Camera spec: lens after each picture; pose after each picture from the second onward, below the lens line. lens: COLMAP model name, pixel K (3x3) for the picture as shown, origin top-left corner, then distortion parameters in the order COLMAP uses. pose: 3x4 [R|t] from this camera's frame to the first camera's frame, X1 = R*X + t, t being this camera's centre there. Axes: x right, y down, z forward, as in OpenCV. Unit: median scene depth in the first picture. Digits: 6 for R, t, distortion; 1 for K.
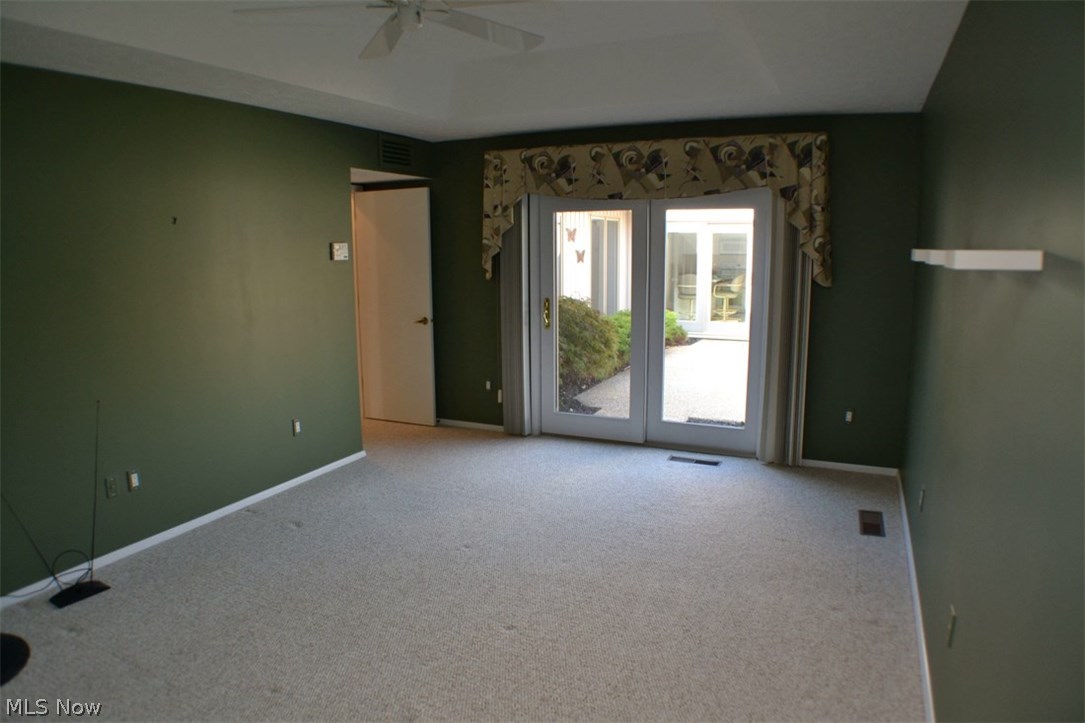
lens RADIAL K [[691.4, 0, 533.8], [0, 691.4, 351.6], [0, 0, 1]] dist [-0.163764, 0.037030]
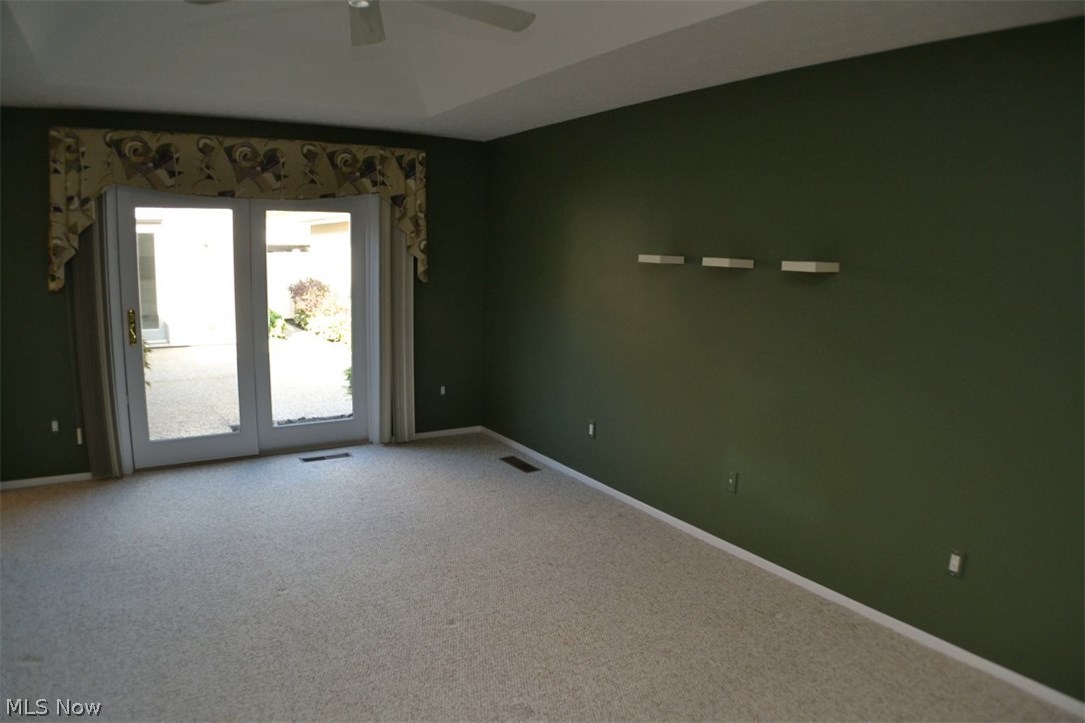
lens RADIAL K [[691.4, 0, 524.3], [0, 691.4, 353.7], [0, 0, 1]] dist [-0.163764, 0.037030]
pose [[0.540834, -0.104526, 0.834610, -0.445504], [0.103463, 0.992981, 0.057315, -0.022572], [-0.834742, 0.055353, 0.547852, 0.187672]]
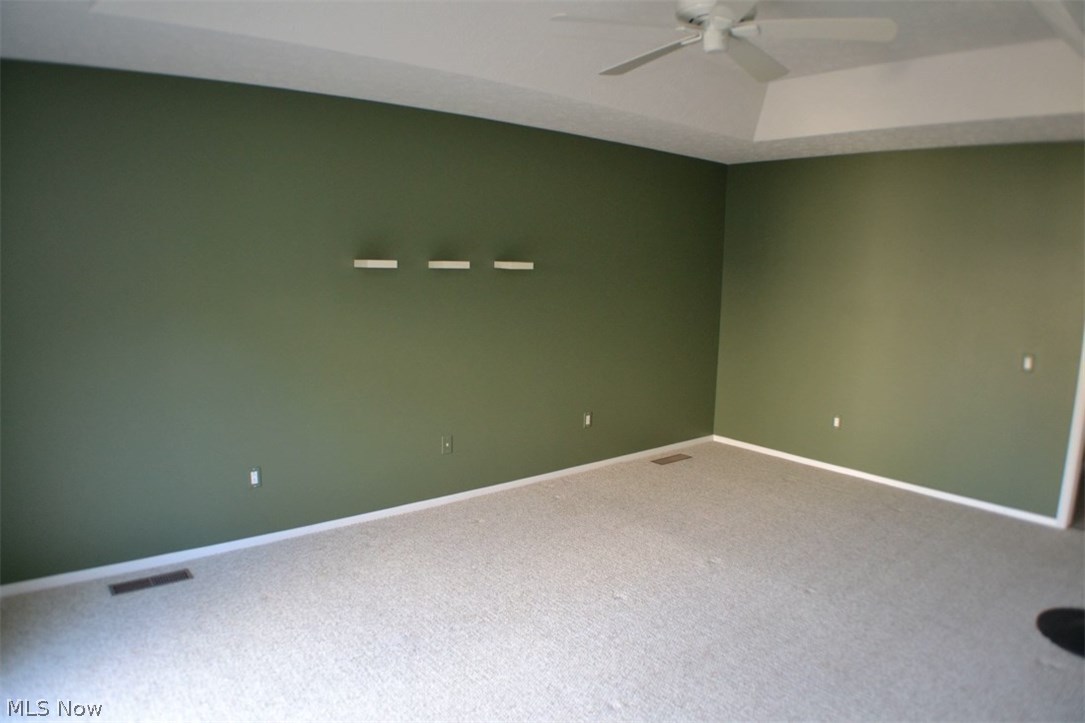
lens RADIAL K [[691.4, 0, 548.1], [0, 691.4, 366.2], [0, 0, 1]] dist [-0.163764, 0.037030]
pose [[-0.910760, -0.076652, 0.405760, -0.206082], [0.046674, 0.957214, 0.285591, -0.168385], [-0.410290, 0.279044, -0.868215, 1.099982]]
